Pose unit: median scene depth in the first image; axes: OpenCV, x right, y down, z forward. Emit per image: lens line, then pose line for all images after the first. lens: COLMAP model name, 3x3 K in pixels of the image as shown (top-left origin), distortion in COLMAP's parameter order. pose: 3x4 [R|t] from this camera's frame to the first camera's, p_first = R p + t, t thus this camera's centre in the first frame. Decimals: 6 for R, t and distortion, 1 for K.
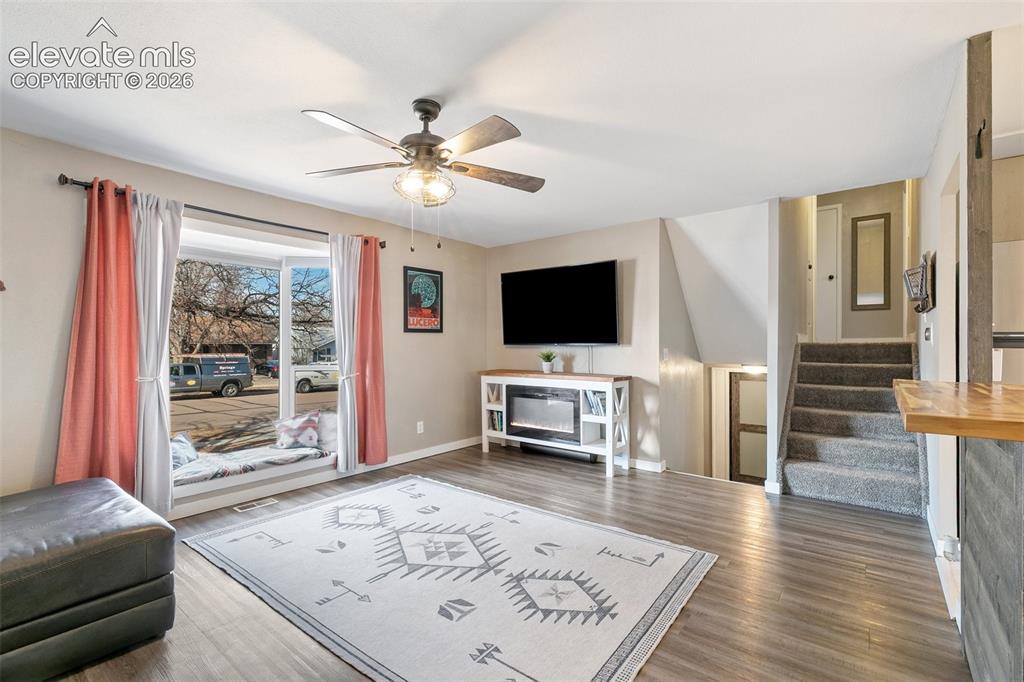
lens RADIAL K [[457.4, 0, 507.1], [0, 457.4, 346.2], [0, 0, 1]] dist [0.003060, 0.000527]
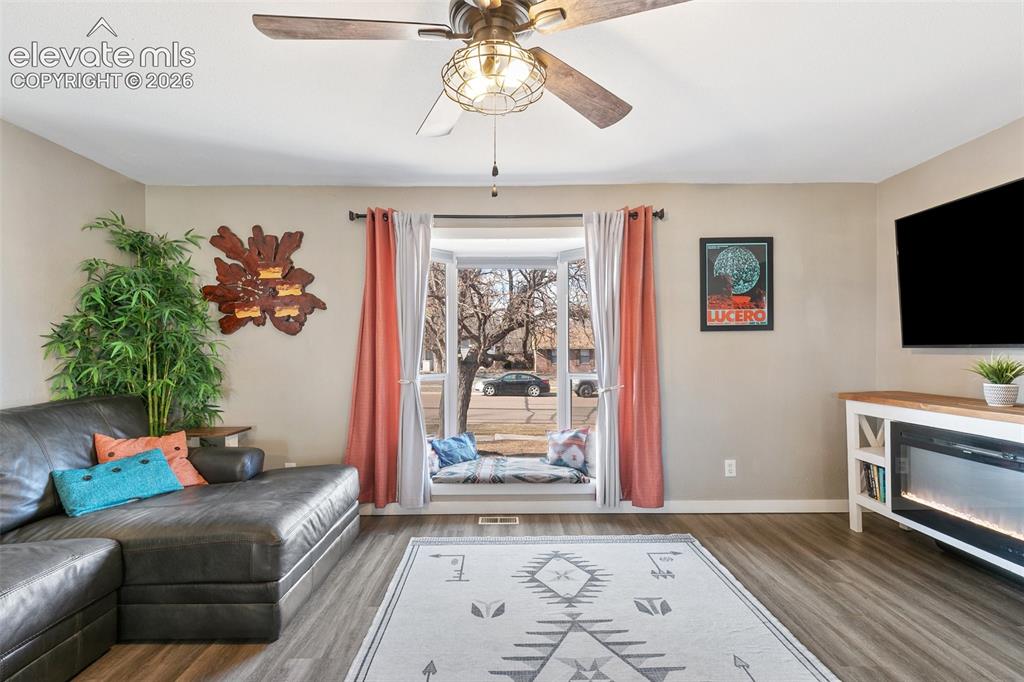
lens RADIAL K [[457.4, 0, 508.7], [0, 457.4, 358.2], [0, 0, 1]] dist [0.003060, 0.000527]
pose [[0.629955, 0.008295, -0.776587, 0.170972], [0.002722, 0.999913, 0.012888, 0.001424], [0.776627, -0.010233, 0.629878, 0.383255]]
